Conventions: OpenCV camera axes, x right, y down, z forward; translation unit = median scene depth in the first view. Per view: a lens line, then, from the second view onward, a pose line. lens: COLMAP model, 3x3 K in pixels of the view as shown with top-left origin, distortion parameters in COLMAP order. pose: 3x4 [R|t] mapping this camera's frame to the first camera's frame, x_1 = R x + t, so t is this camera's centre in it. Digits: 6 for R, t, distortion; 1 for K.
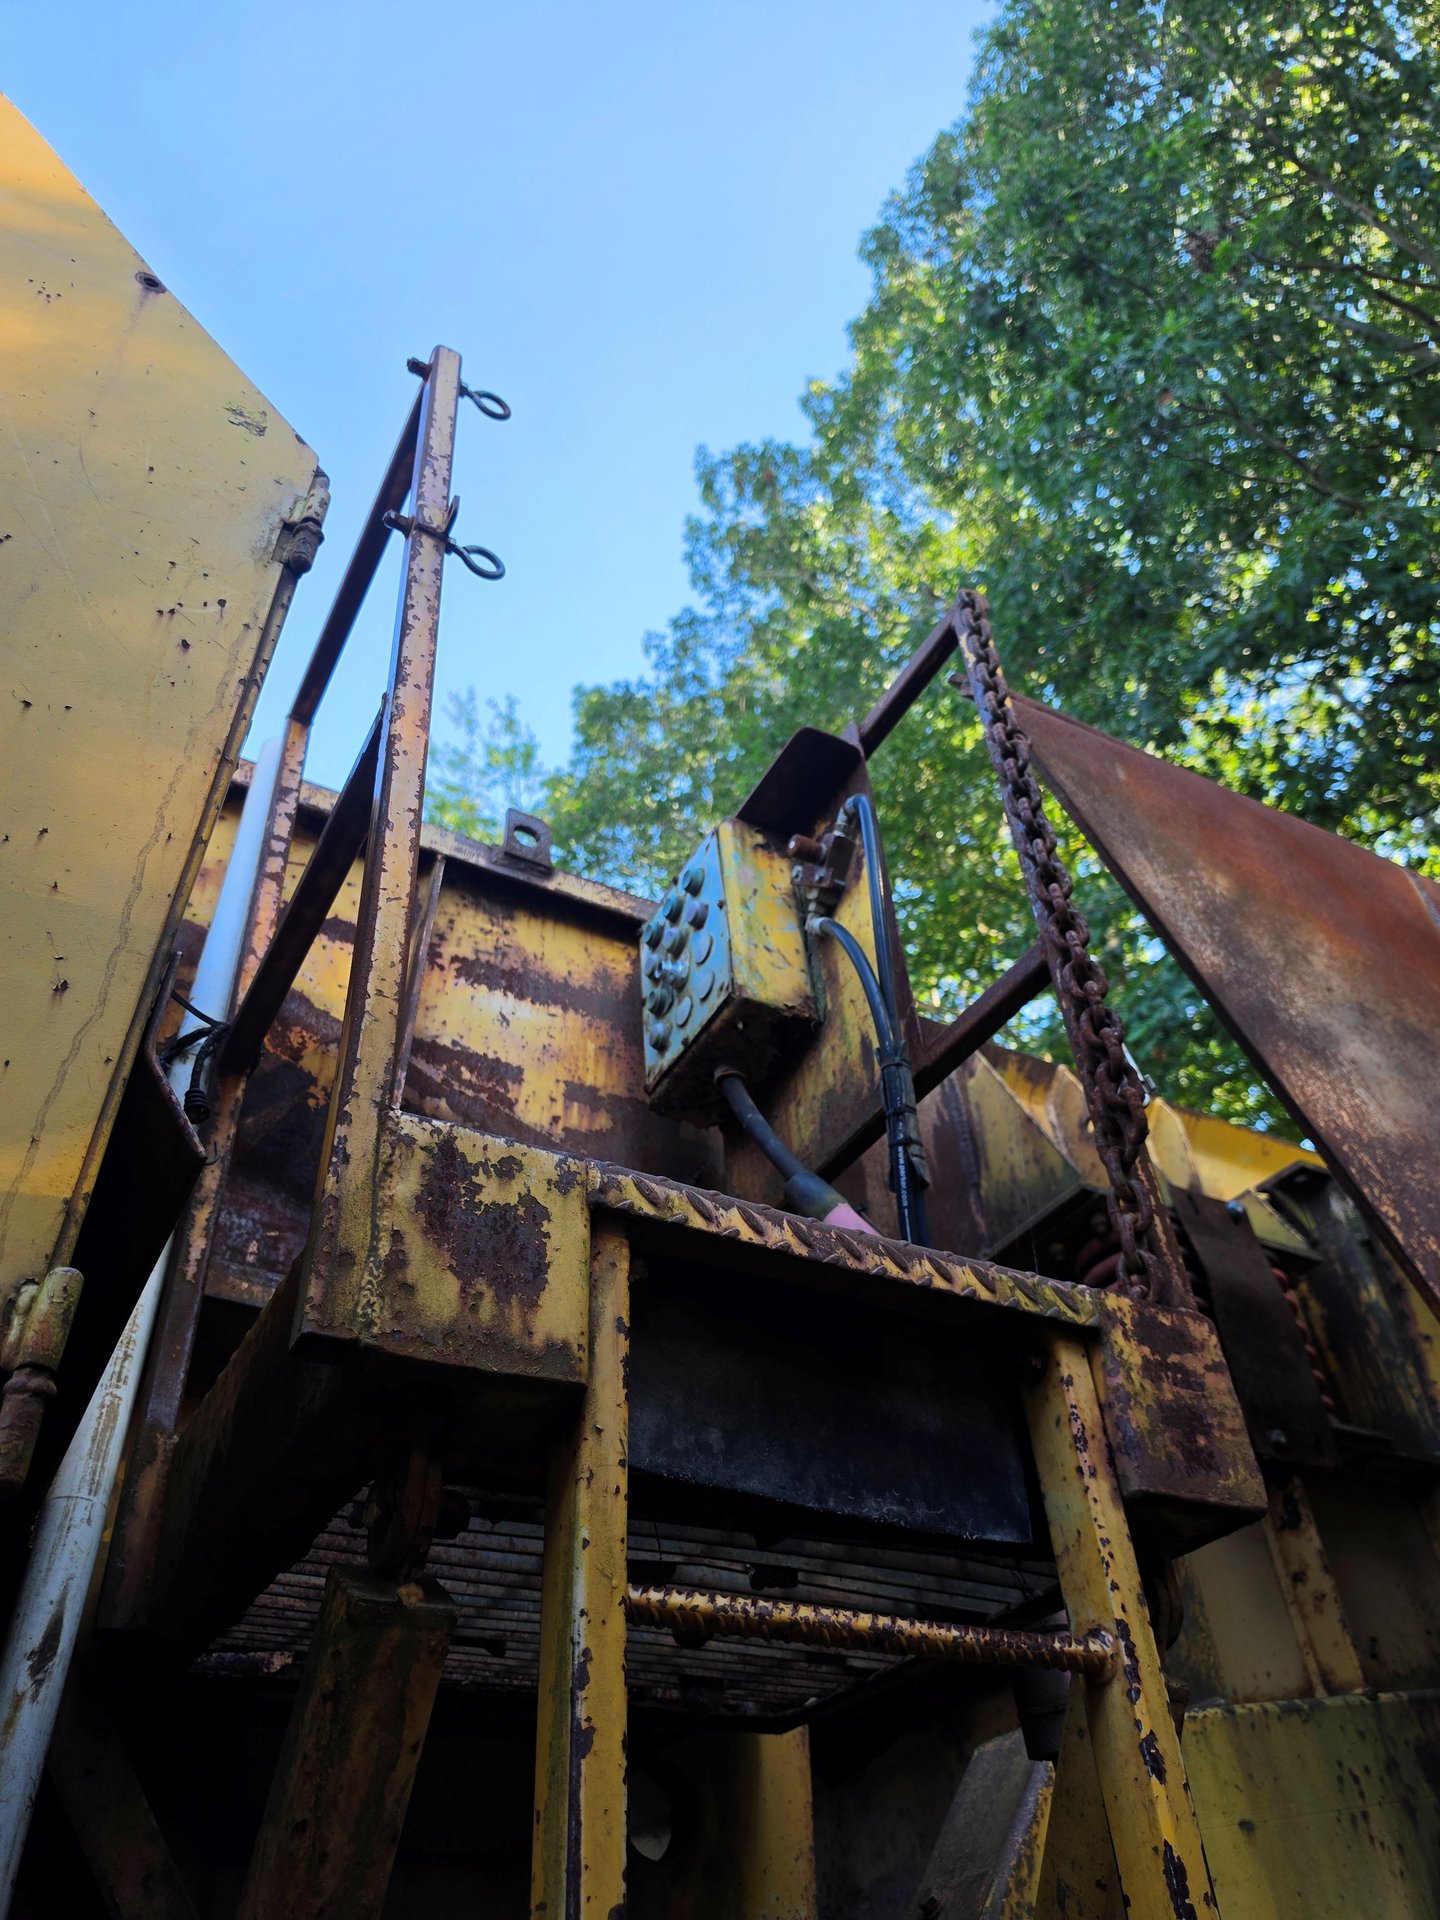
lens RADIAL K [[1317.5, 0, 720.3], [0, 1317.5, 963.2], [0, 0, 1]] dist [0.016320, -0.029230]
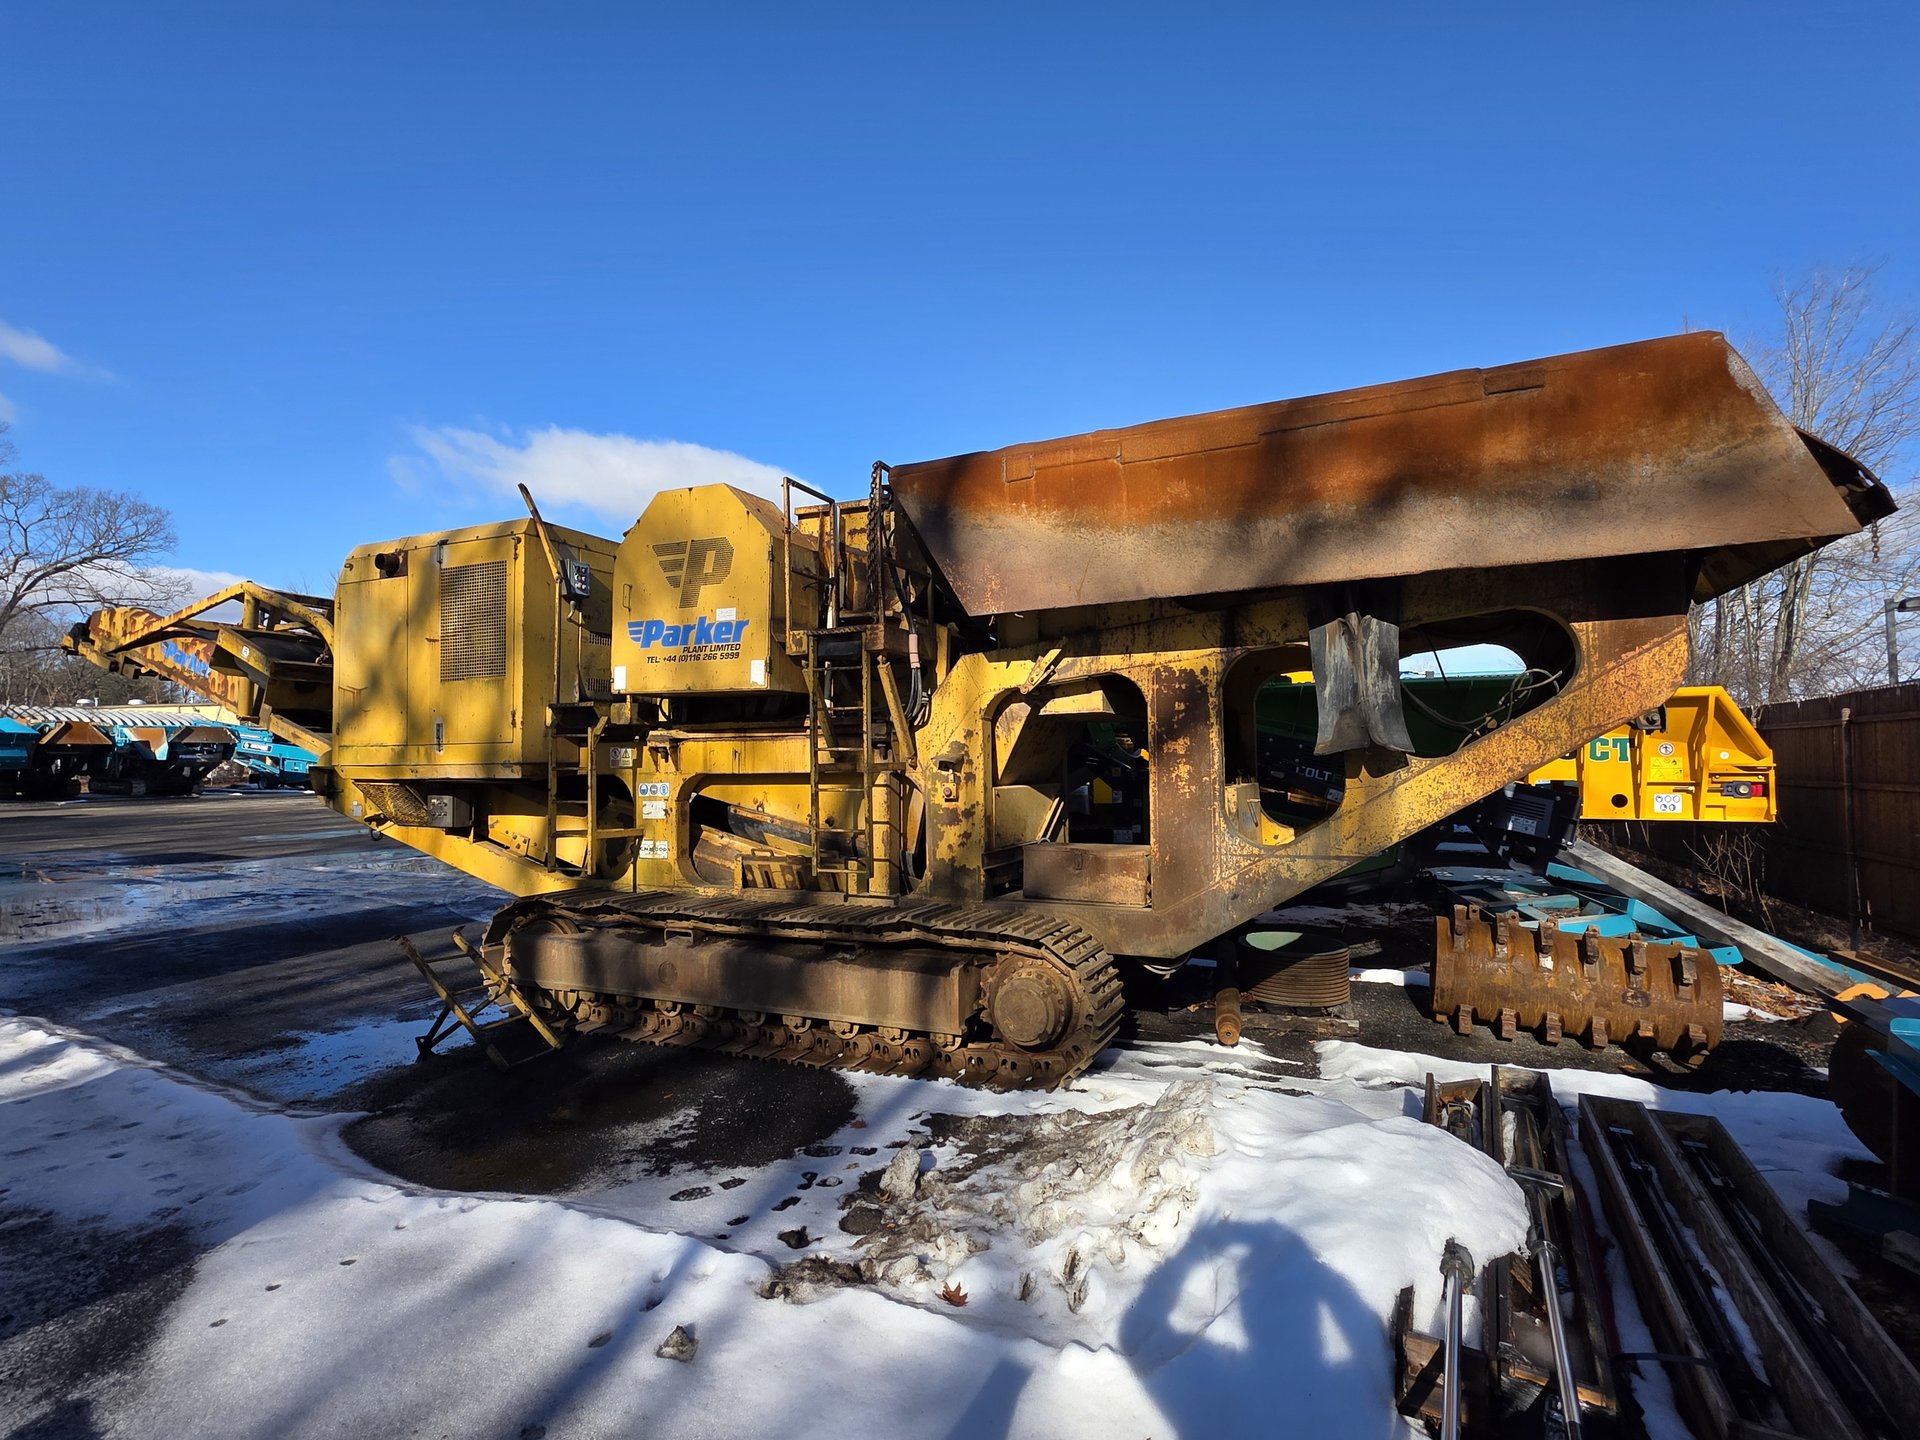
lens RADIAL K [[927.9, 0, 964.3], [0, 927.9, 725.9], [0, 0, 1]] dist [0.001658, 0.001955]
pose [[0.587195, 0.013857, -0.809327, 5.416402], [0.526073, 0.753360, 0.394583, -1.245519], [0.615183, -0.657462, 0.435079, -1.533852]]
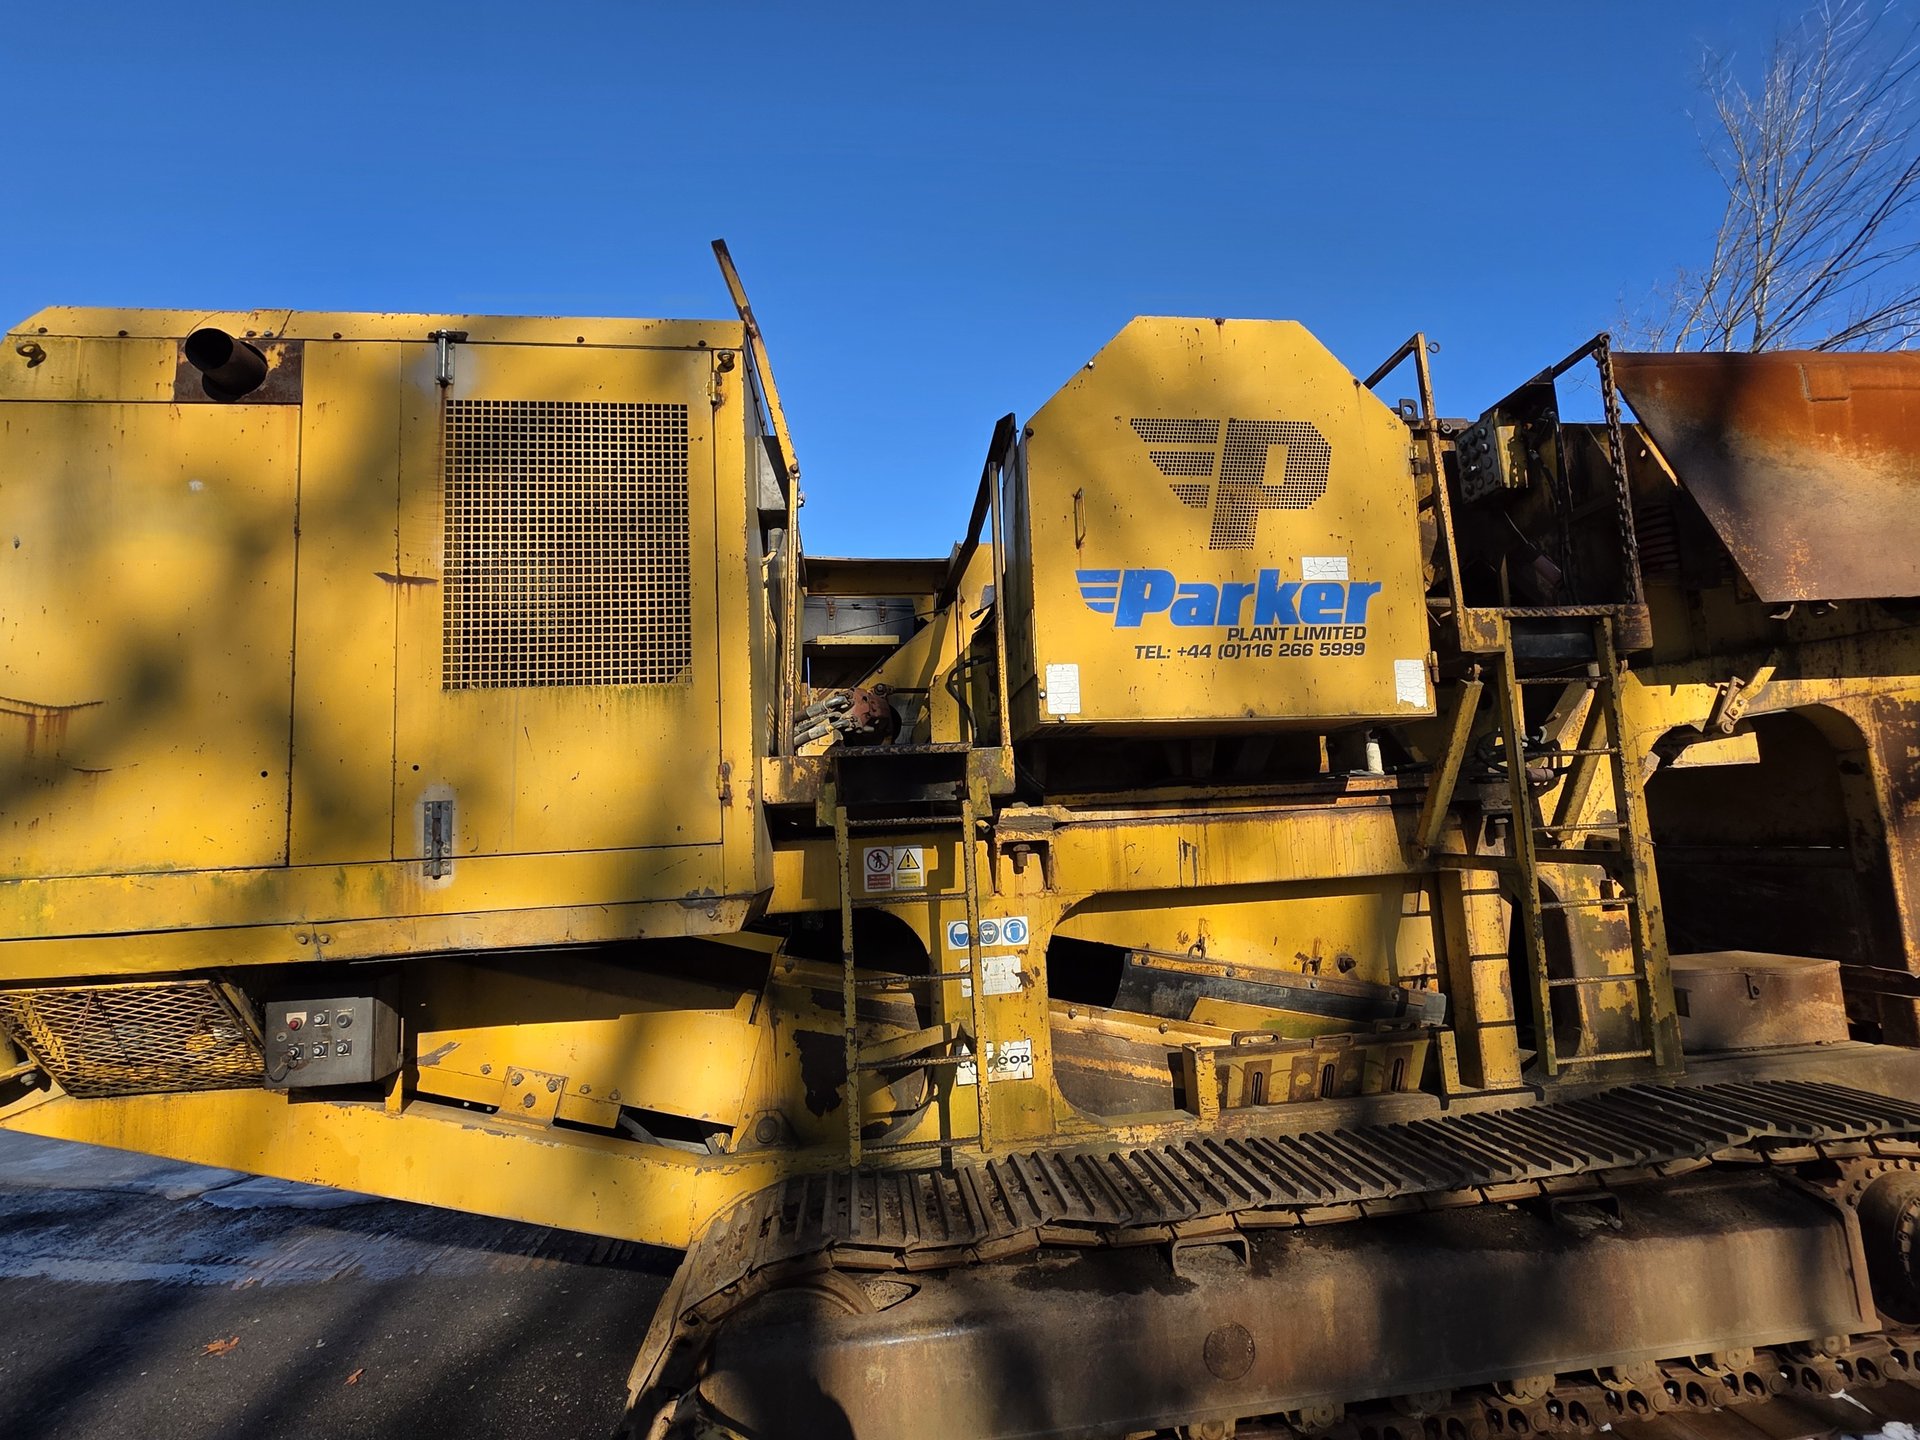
lens RADIAL K [[927.9, 0, 972.4], [0, 927.9, 723.7], [0, 0, 1]] dist [0.001658, 0.001955]
pose [[0.923795, -0.044180, -0.380330, -0.582747], [0.259586, 0.802447, 0.537303, -1.786019], [0.281456, -0.595086, 0.752765, -2.356875]]
